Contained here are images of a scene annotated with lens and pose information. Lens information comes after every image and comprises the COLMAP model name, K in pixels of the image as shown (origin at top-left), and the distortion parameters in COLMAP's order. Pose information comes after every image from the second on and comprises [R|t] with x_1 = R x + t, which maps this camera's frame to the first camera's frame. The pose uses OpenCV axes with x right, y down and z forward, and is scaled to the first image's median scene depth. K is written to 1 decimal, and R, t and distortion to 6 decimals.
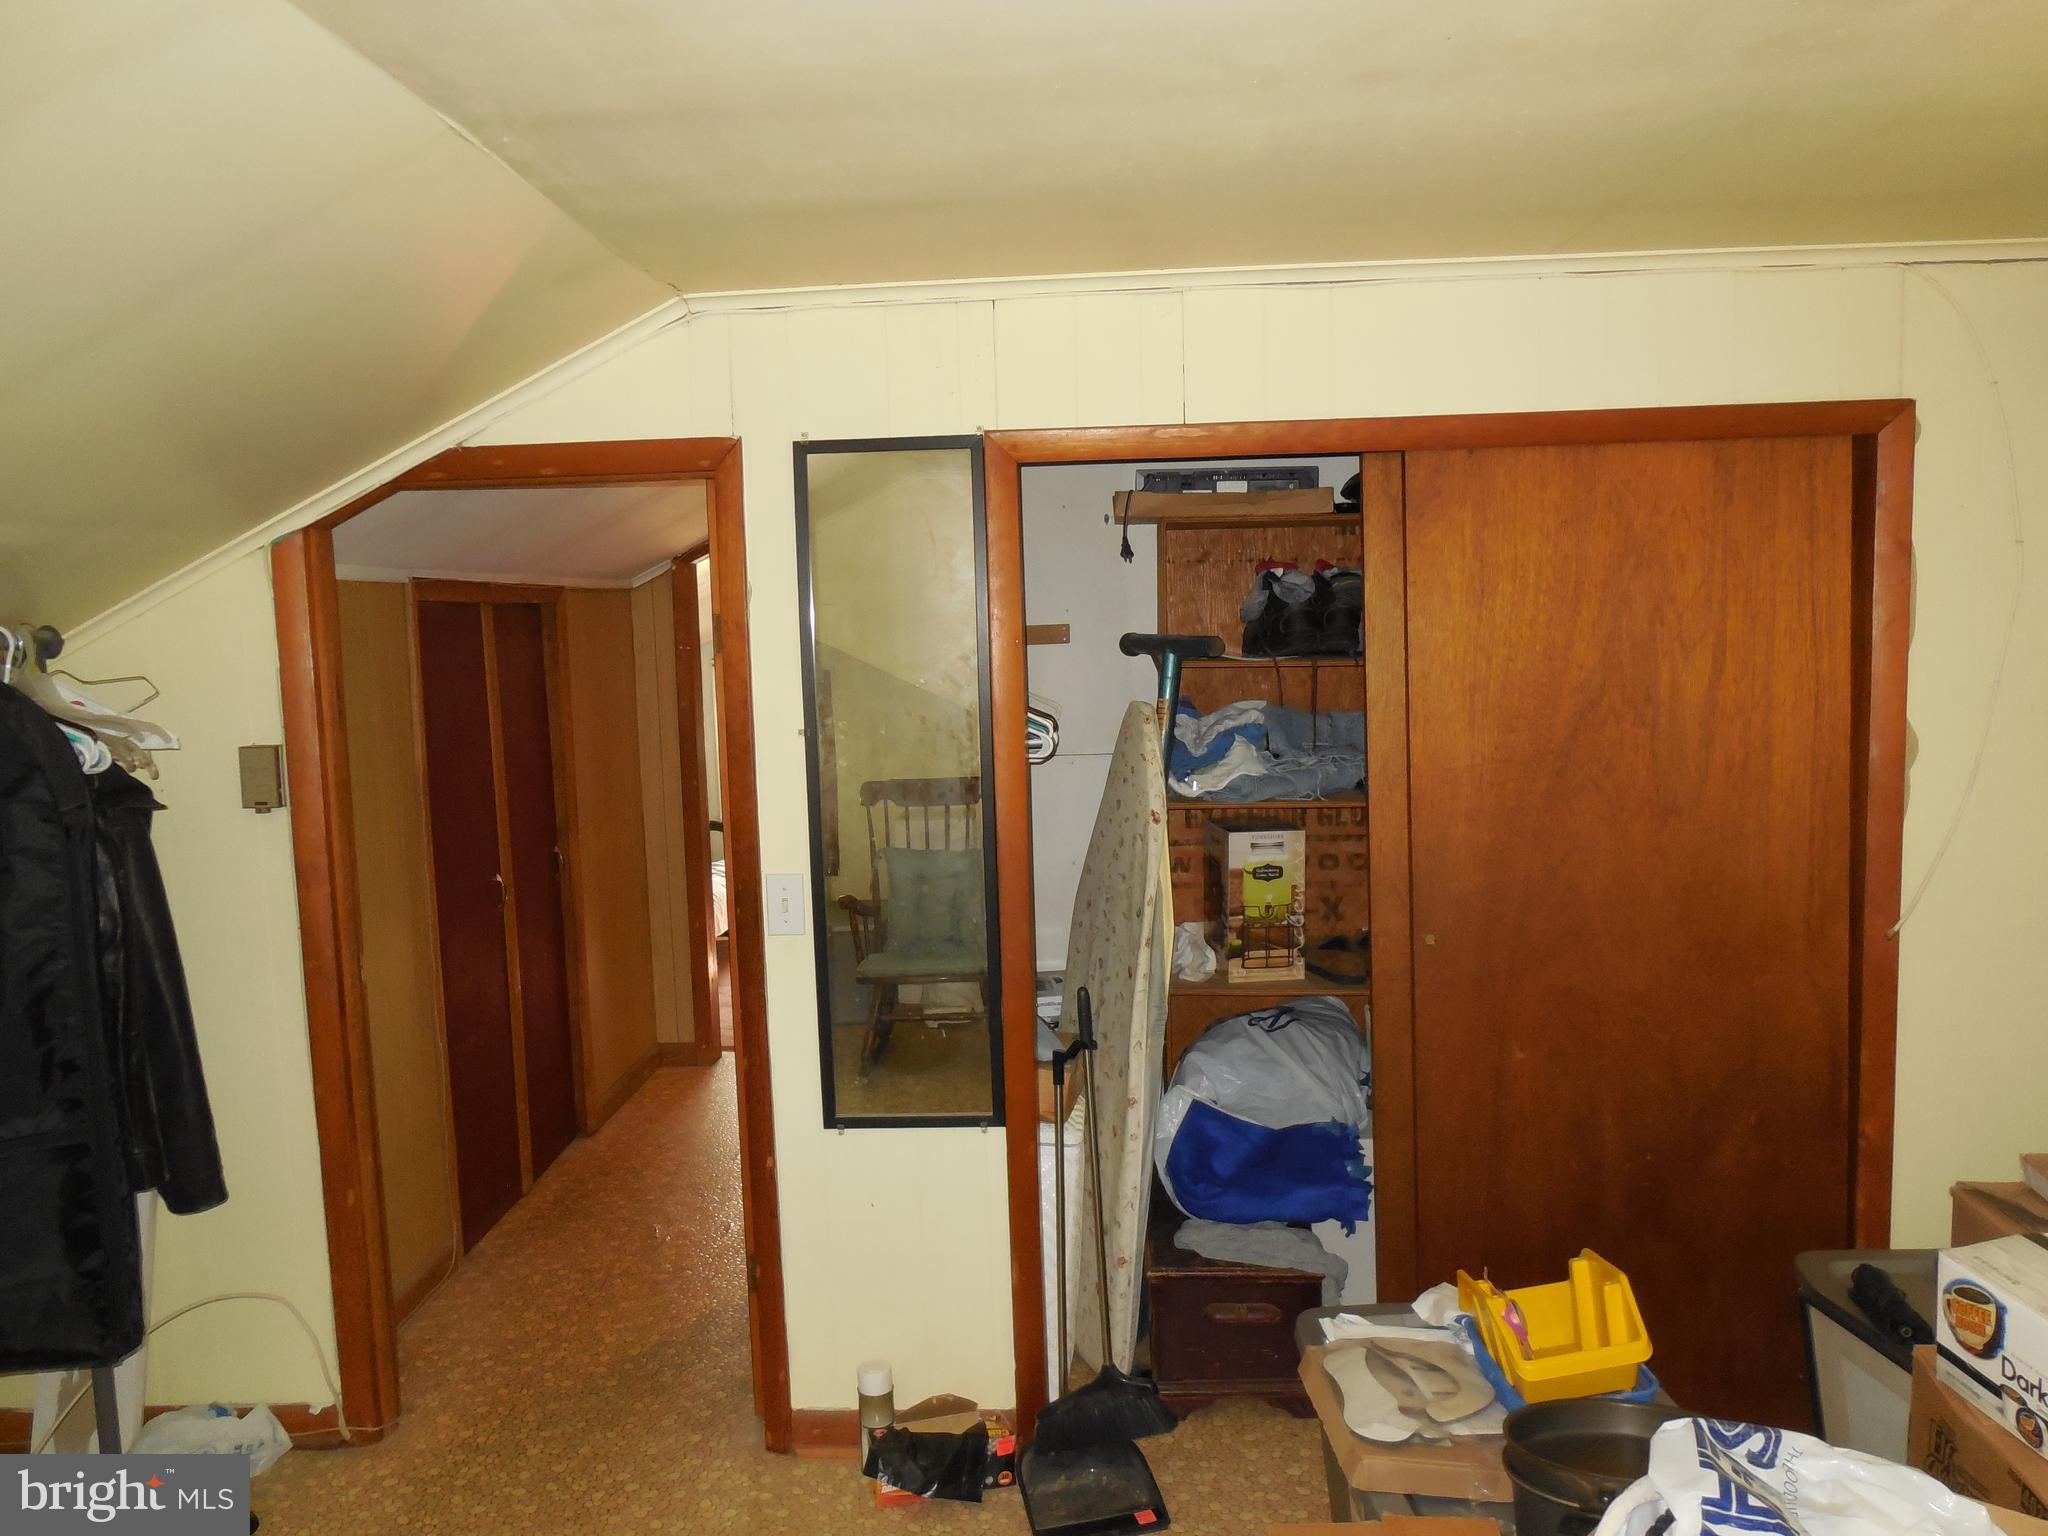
lens RADIAL K [[1566.5, 0, 1072.5], [0, 1566.5, 761.8], [0, 0, 1]] dist [-0.011141, -0.008064]
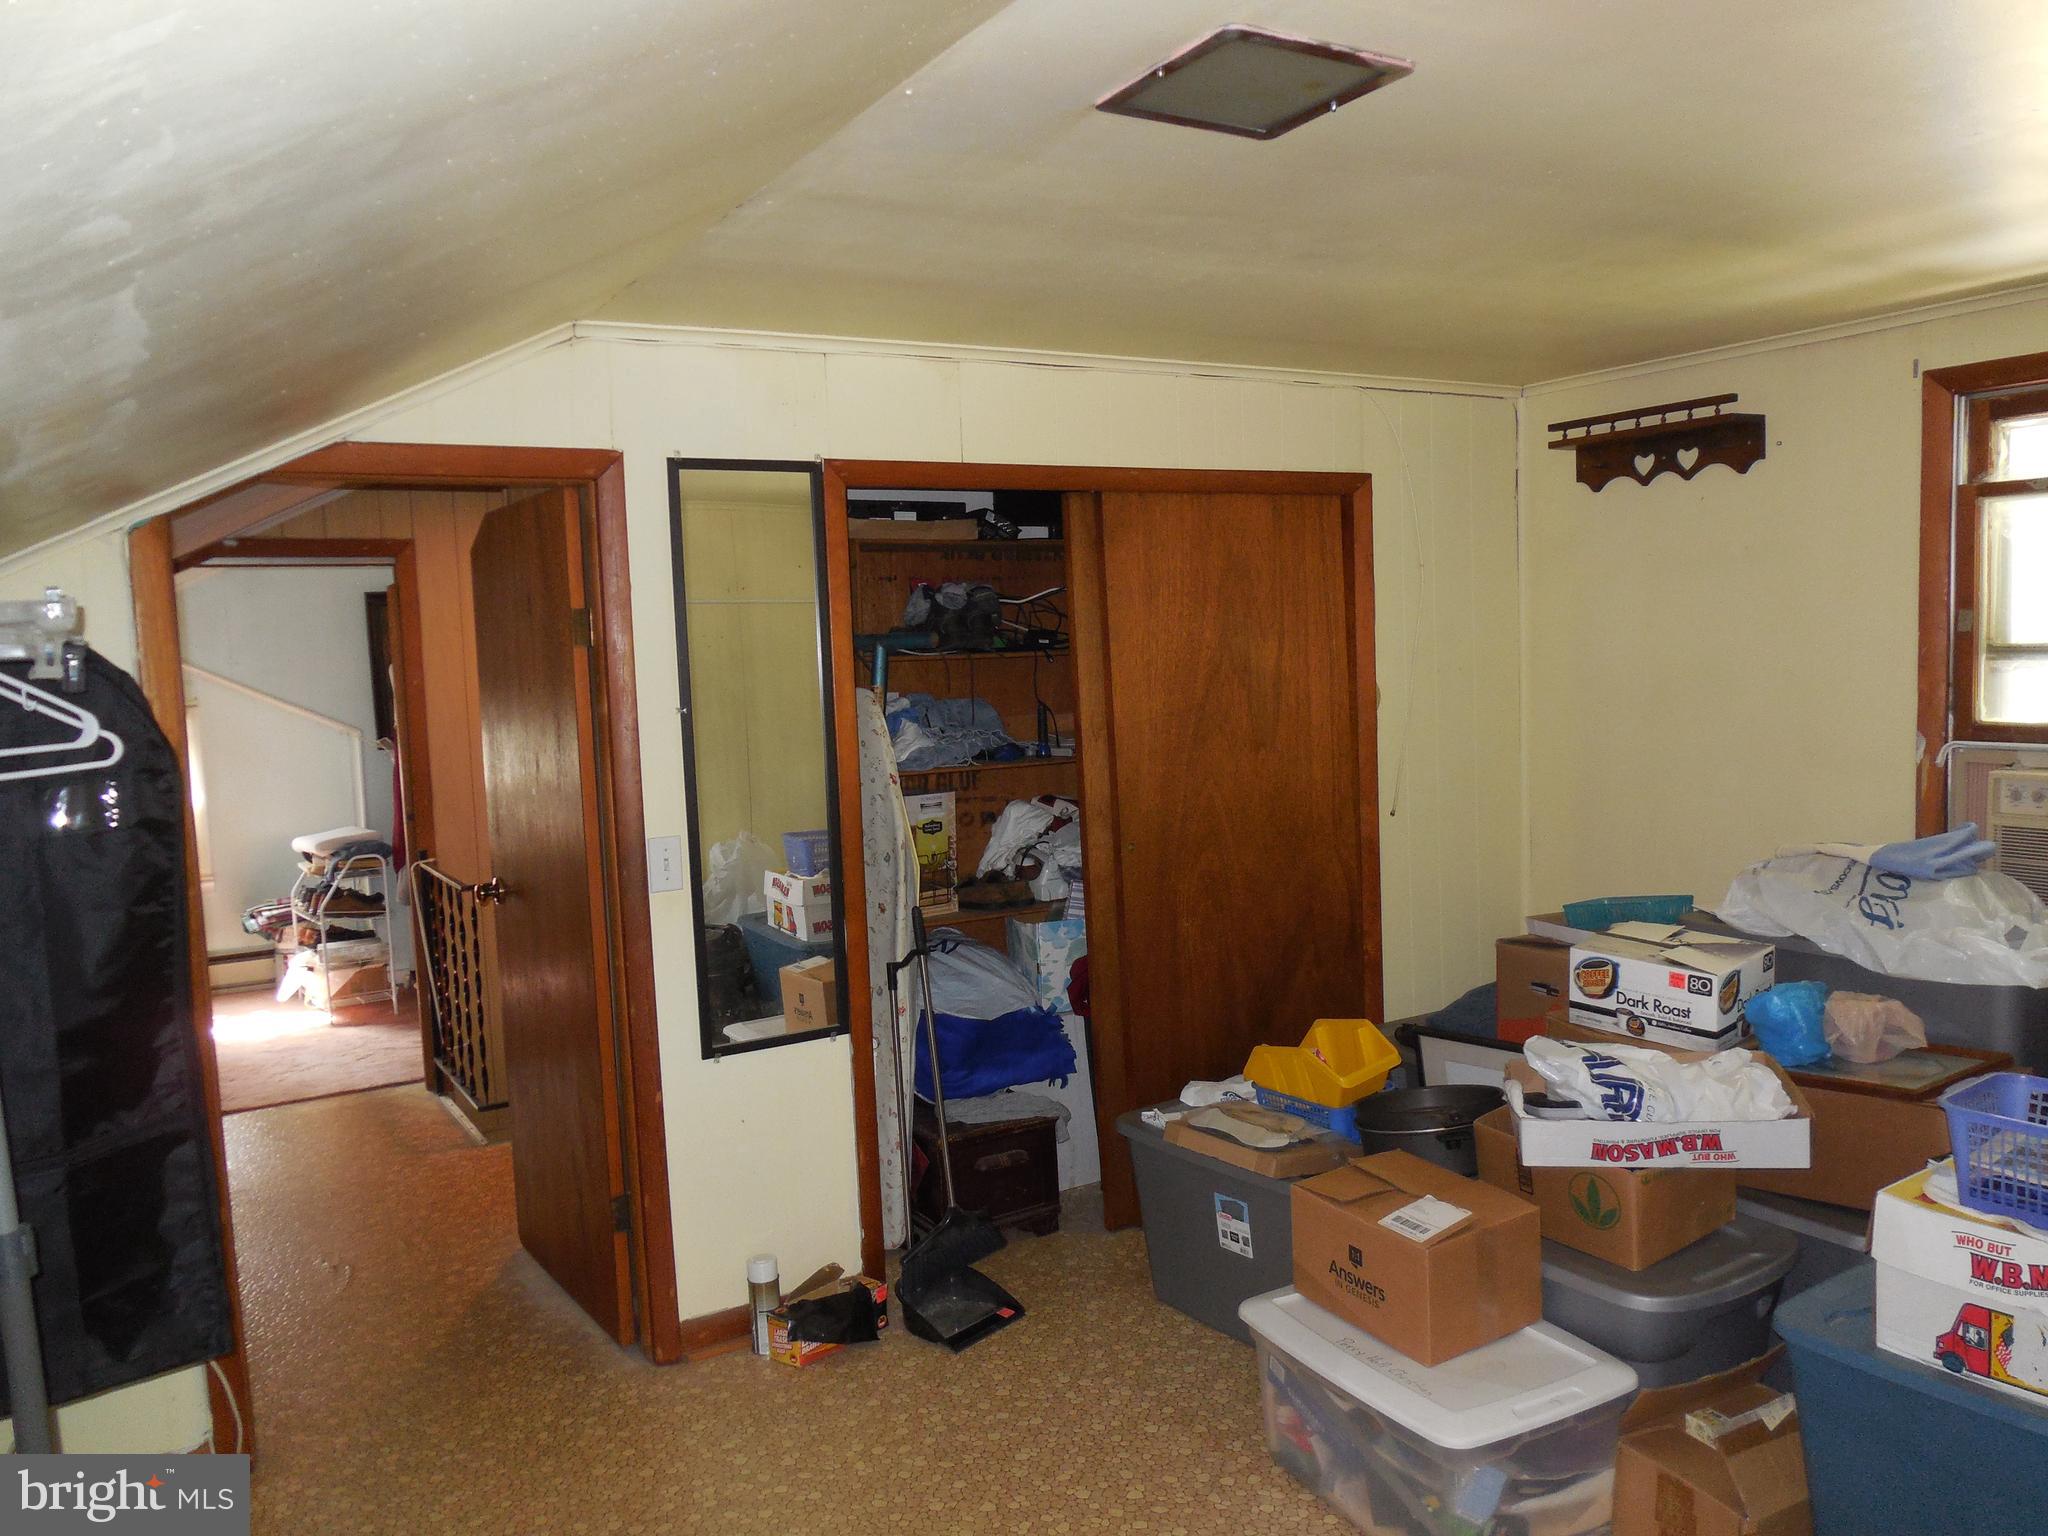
lens RADIAL K [[1600.9, 0, 1024.0], [0, 1600.9, 768.0], [0, 0, 1]] dist [-0.005527, 0.000184]
pose [[0.821811, -0.048161, 0.567722, -0.642408], [0.073317, 0.997076, -0.021548, 0.068099], [-0.565024, 0.059332, 0.822939, -0.105246]]
